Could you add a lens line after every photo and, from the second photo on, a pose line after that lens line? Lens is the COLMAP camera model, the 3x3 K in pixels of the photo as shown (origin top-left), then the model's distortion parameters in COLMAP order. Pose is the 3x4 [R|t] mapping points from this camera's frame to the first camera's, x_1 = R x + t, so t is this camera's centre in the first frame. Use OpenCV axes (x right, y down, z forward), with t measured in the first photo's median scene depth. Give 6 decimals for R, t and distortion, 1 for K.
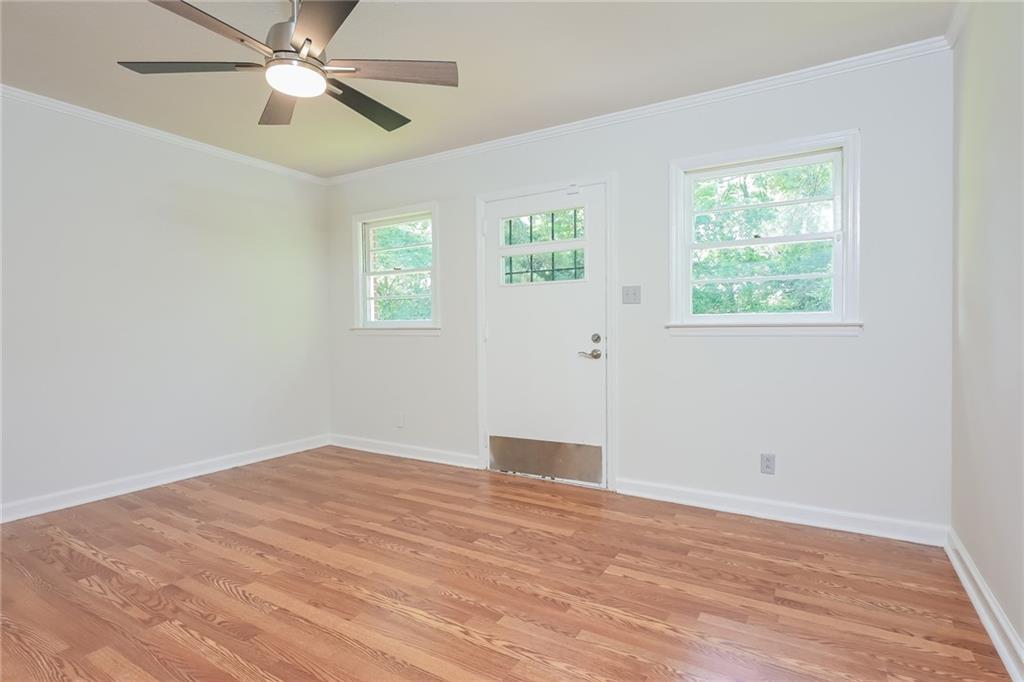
lens RADIAL K [[507.7, 0, 513.8], [0, 507.7, 337.2], [0, 0, 1]] dist [-0.000341, -0.000328]
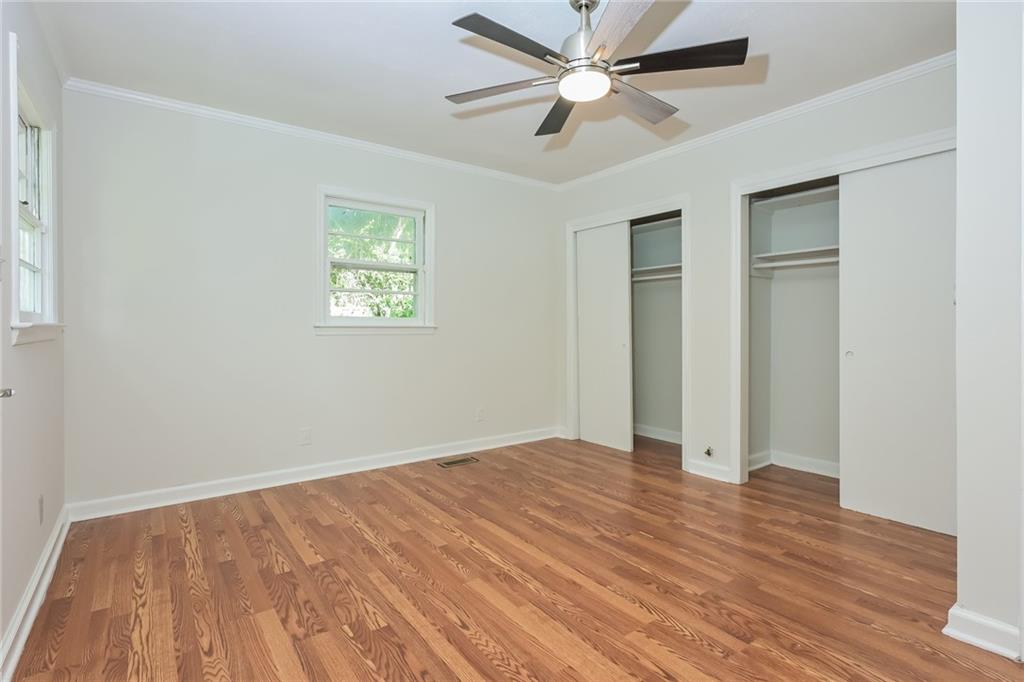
lens RADIAL K [[507.7, 0, 512.1], [0, 507.7, 332.8], [0, 0, 1]] dist [-0.000341, -0.000328]
pose [[-0.922636, 0.004792, 0.385641, -0.654007], [0.017127, 0.999445, 0.028558, -0.055020], [-0.385290, 0.032953, -0.922207, 1.937193]]
